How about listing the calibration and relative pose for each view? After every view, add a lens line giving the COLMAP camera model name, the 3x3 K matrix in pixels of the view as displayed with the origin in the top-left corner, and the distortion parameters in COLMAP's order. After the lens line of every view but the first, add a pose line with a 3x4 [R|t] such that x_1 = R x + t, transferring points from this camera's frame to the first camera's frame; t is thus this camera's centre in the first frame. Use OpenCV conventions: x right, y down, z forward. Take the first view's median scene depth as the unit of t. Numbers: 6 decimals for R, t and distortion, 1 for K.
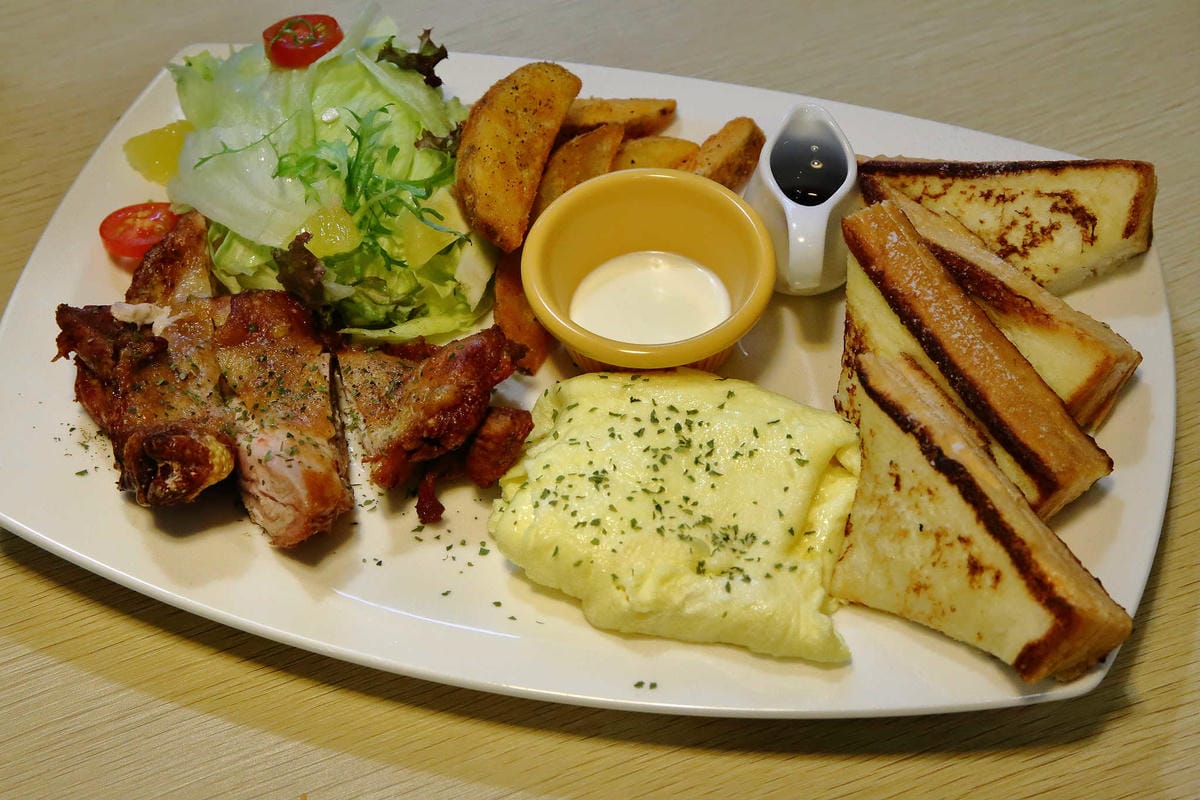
lens RADIAL K [[2182.6, 0, 601.9], [0, 2182.6, 400.2], [0, 0, 1]] dist [0.043393, 0.000000]
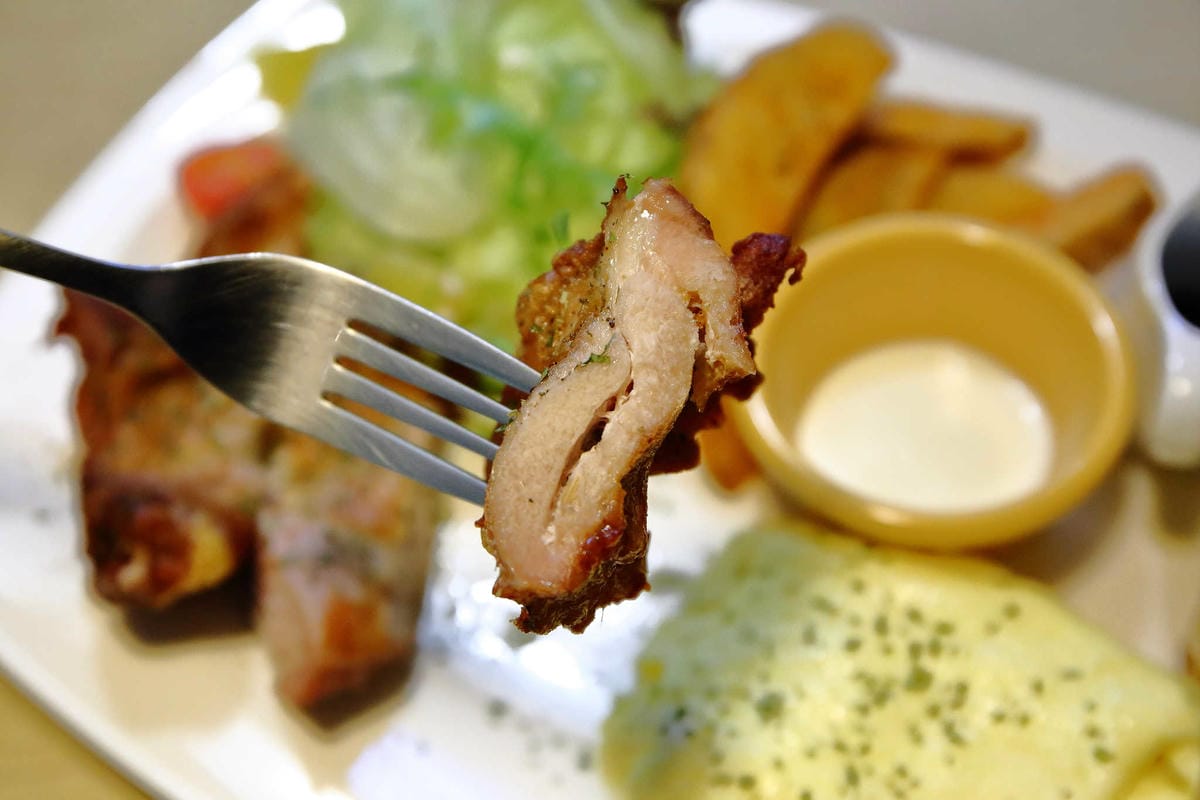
lens RADIAL K [[2379.1, 0, 597.4], [0, 2379.1, 400.1], [0, 0, 1]] dist [0.014005, 0.000000]
pose [[0.968553, 0.186269, -0.164951, 0.045157], [-0.184465, 0.982486, 0.026327, -0.057202], [0.166966, 0.004929, 0.985950, 0.316800]]
